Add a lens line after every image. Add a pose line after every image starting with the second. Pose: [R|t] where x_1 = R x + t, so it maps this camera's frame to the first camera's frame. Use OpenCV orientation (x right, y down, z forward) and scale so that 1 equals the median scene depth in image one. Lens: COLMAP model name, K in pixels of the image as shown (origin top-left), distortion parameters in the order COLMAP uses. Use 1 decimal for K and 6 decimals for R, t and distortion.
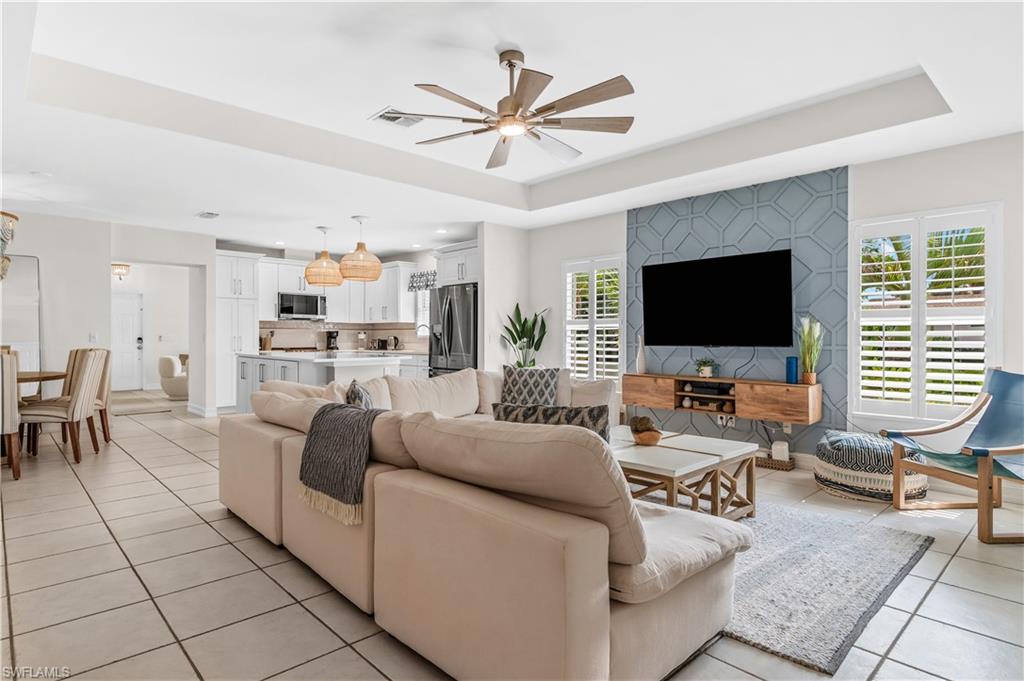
lens RADIAL K [[550.7, 0, 506.0], [0, 550.7, 334.7], [0, 0, 1]] dist [-0.000459, -0.000492]
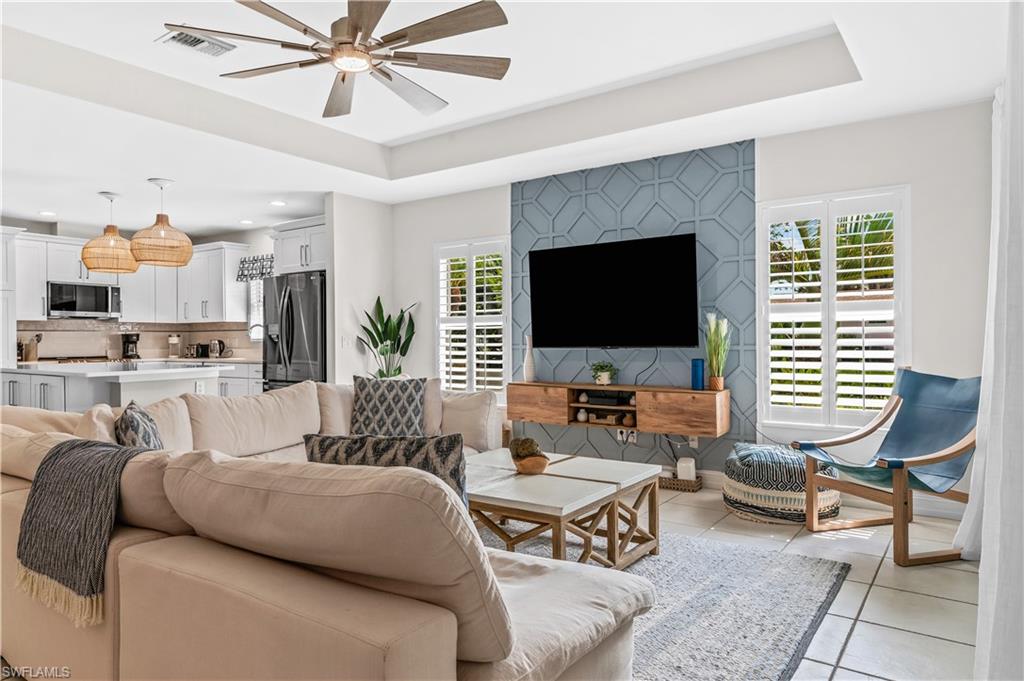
lens RADIAL K [[648.2, 0, 515.4], [0, 648.2, 334.2], [0, 0, 1]] dist [-0.002219, 0.000374]
pose [[0.978833, -0.009065, 0.204457, 0.035436], [0.009560, 0.999953, -0.001435, 0.000377], [-0.204435, 0.003359, 0.978874, 0.070474]]
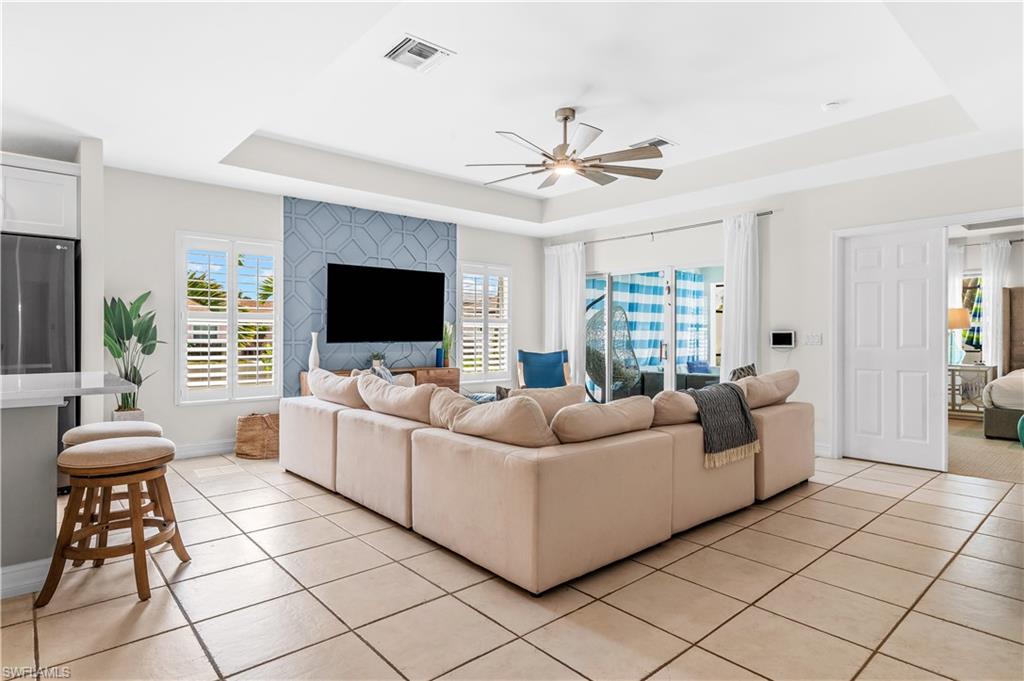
lens RADIAL K [[550.7, 0, 506.0], [0, 550.7, 334.7], [0, 0, 1]] dist [-0.000459, -0.000492]
pose [[0.030126, 0.000764, 0.999546, -0.894240], [-0.003086, 0.999995, -0.000671, 0.005352], [-0.999541, -0.003065, 0.030128, 0.786469]]
